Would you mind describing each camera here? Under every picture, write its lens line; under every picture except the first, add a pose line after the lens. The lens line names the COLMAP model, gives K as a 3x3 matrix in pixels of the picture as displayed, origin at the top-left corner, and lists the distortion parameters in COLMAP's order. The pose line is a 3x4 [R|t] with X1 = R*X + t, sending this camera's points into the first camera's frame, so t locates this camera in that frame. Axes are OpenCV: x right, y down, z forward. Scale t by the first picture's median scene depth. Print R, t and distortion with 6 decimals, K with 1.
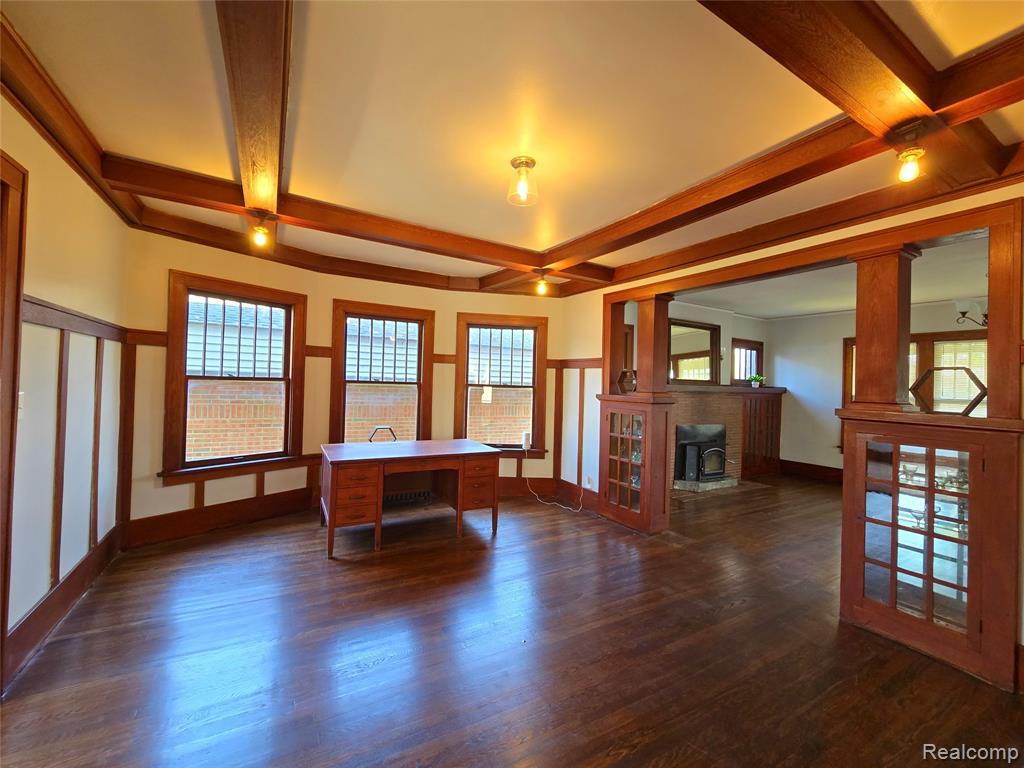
lens RADIAL K [[424.1, 0, 505.6], [0, 424.1, 377.2], [0, 0, 1]] dist [-0.006089, 0.001055]
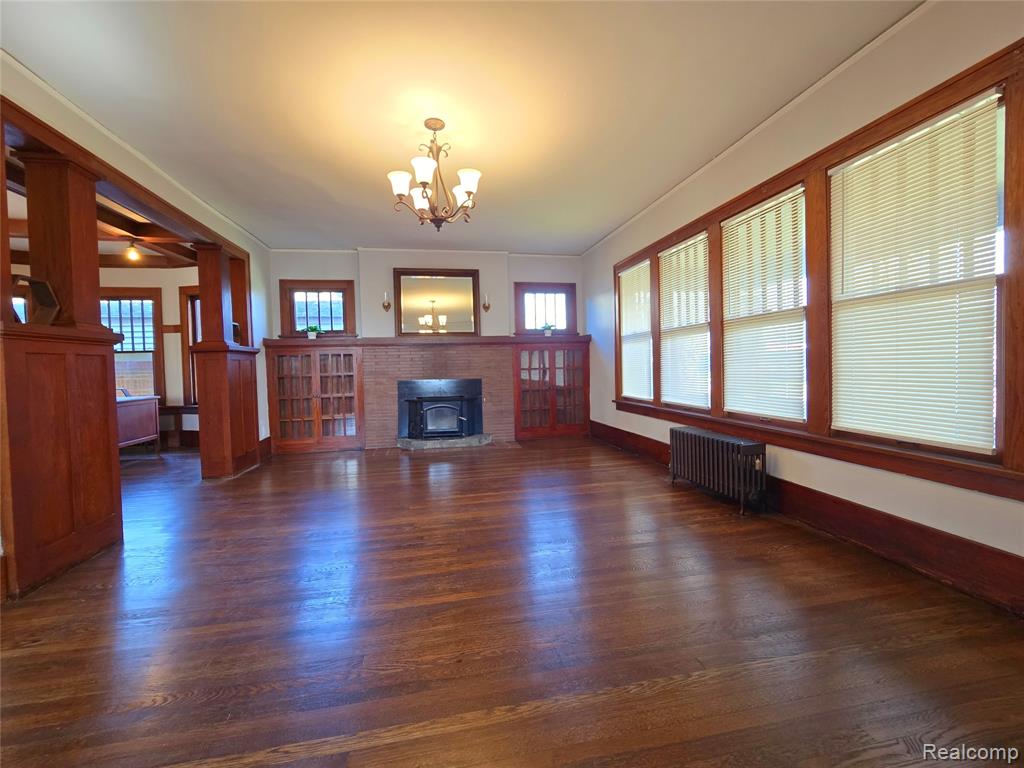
lens RADIAL K [[424.1, 0, 513.0], [0, 424.1, 382.6], [0, 0, 1]] dist [-0.006089, 0.001055]
pose [[0.943461, -0.039448, -0.329127, 1.098747], [0.054833, 0.997788, 0.037589, 0.110608], [0.326916, -0.053511, 0.943537, 0.216844]]
